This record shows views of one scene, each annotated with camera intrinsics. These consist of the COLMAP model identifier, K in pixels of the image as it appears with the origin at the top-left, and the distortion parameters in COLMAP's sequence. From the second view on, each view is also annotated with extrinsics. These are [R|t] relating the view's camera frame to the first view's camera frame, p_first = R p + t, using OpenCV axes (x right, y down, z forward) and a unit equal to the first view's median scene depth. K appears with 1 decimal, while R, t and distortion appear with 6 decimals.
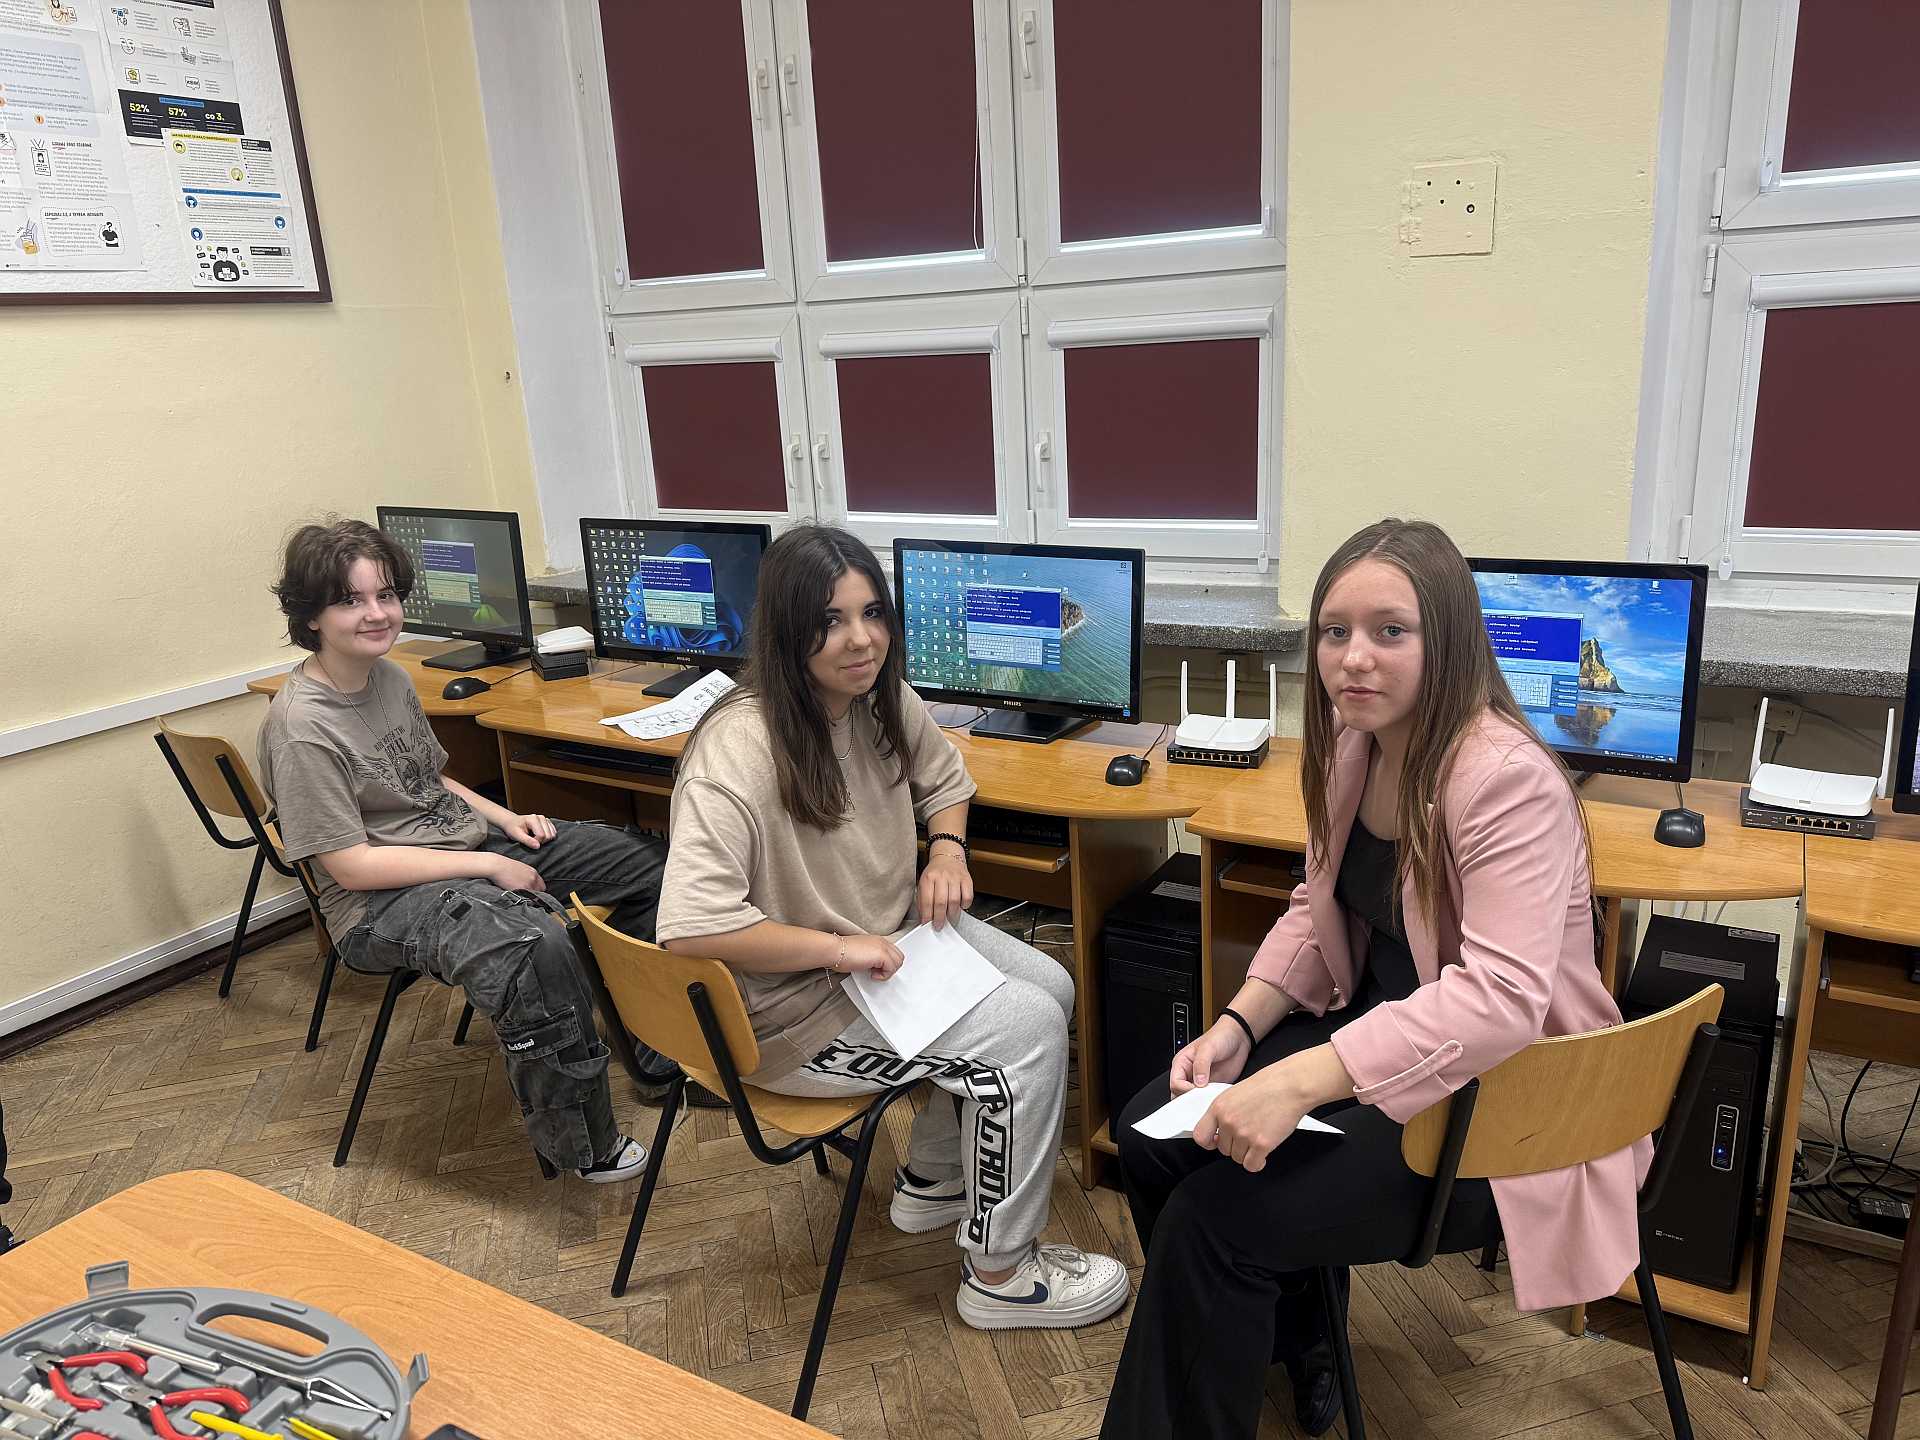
lens RADIAL K [[1321.2, 0, 928.5], [0, 1321.2, 703.1], [0, 0, 1]] dist [0.043064, -0.029314]
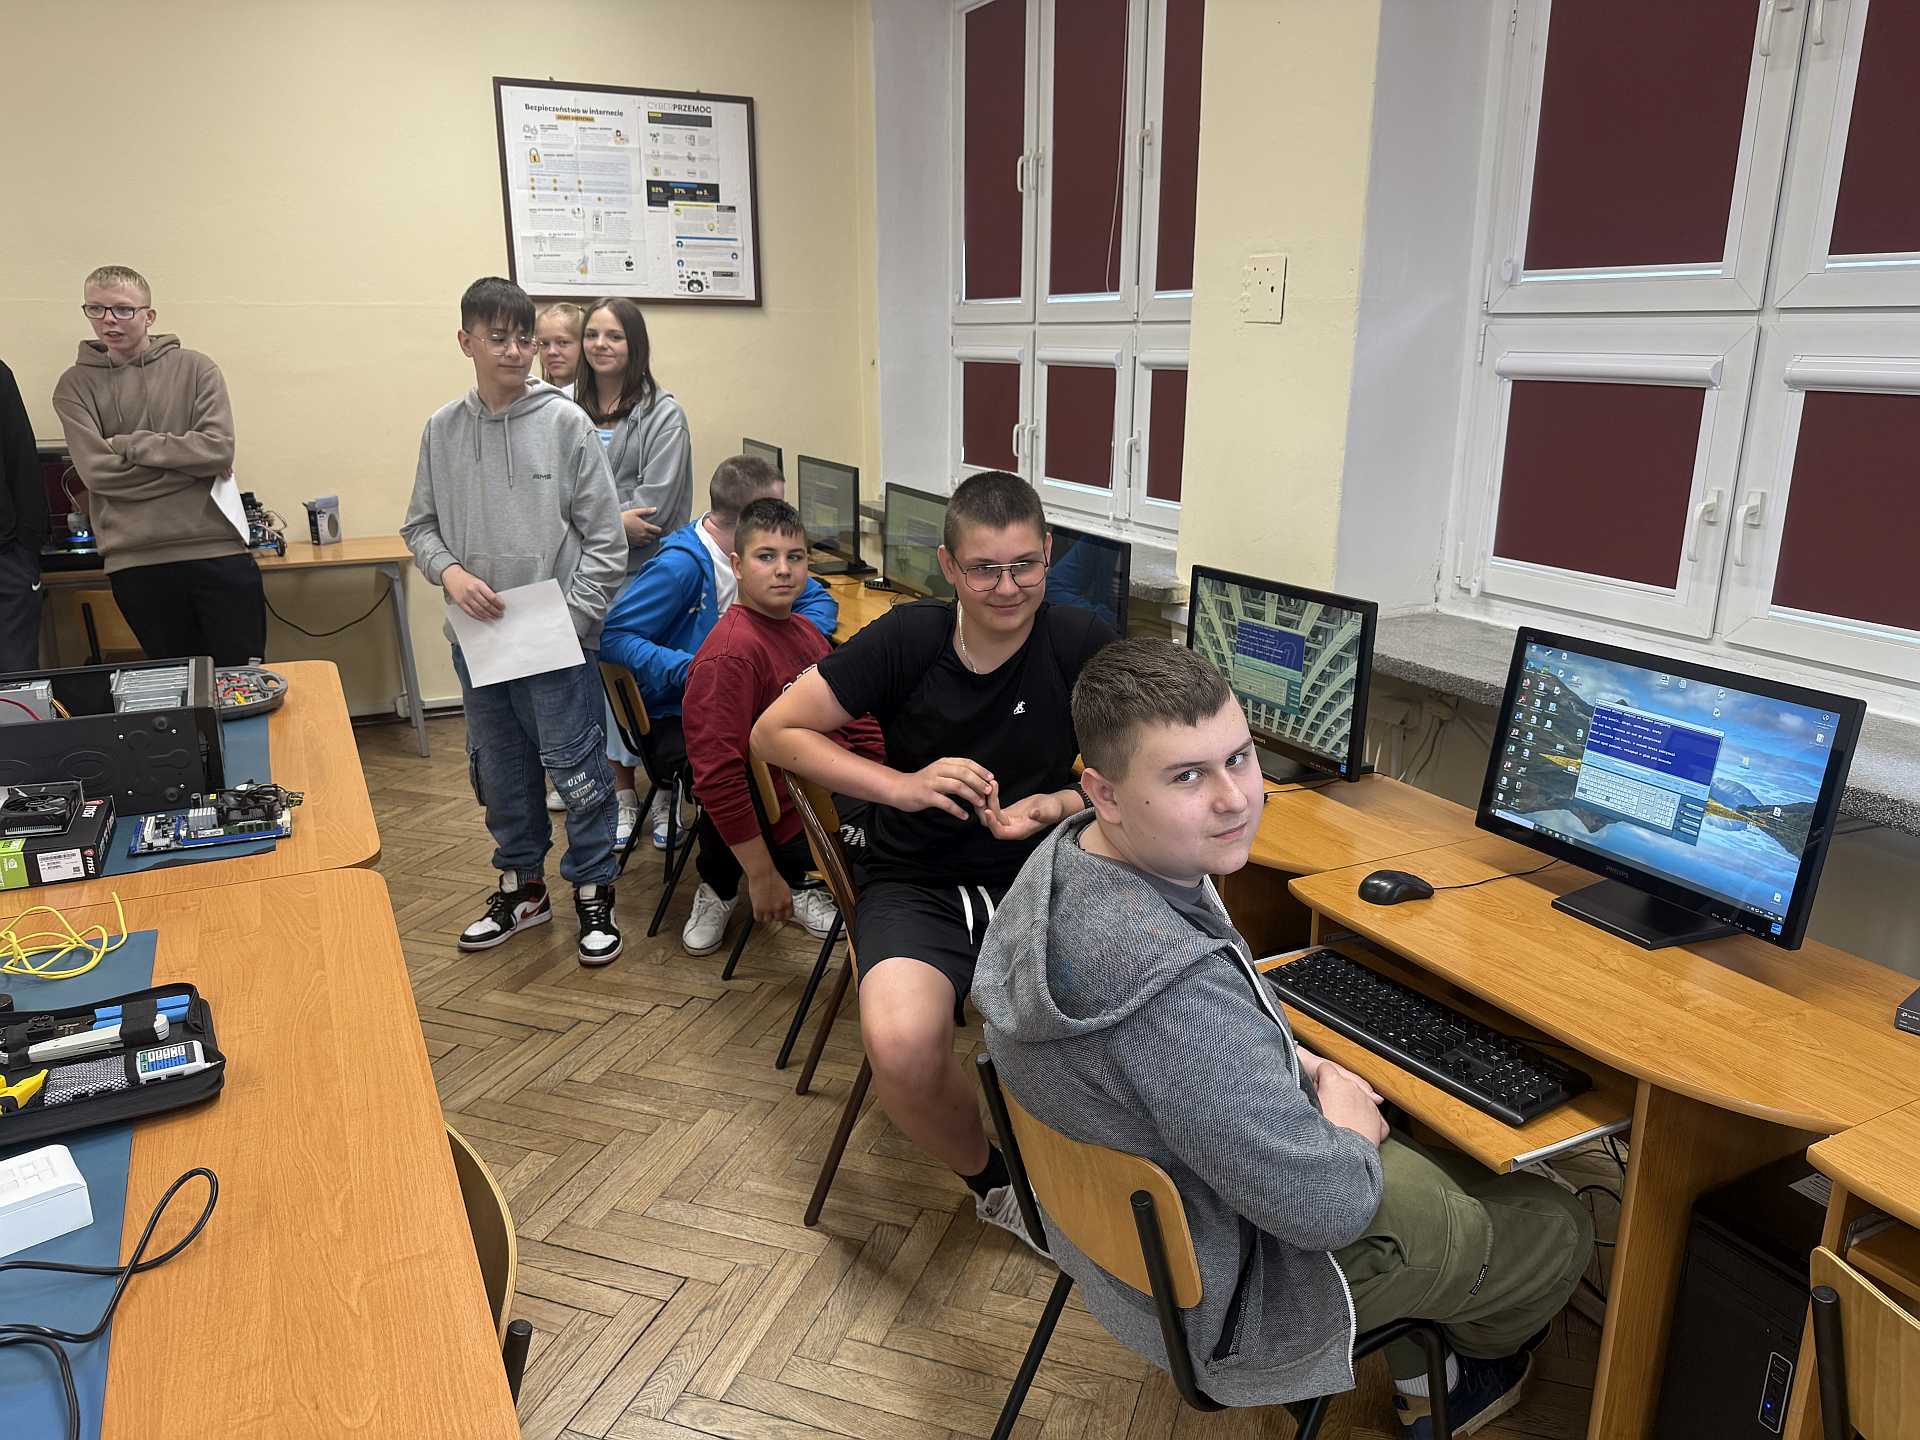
lens RADIAL K [[1376.6, 0, 974.2], [0, 1376.6, 721.7], [0, 0, 1]] dist [0.080125, -0.123661]
pose [[0.832749, 0.205532, -0.514087, 0.730121], [-0.200276, 0.977488, 0.066381, 0.019562], [0.516157, 0.047681, 0.855166, -0.254706]]
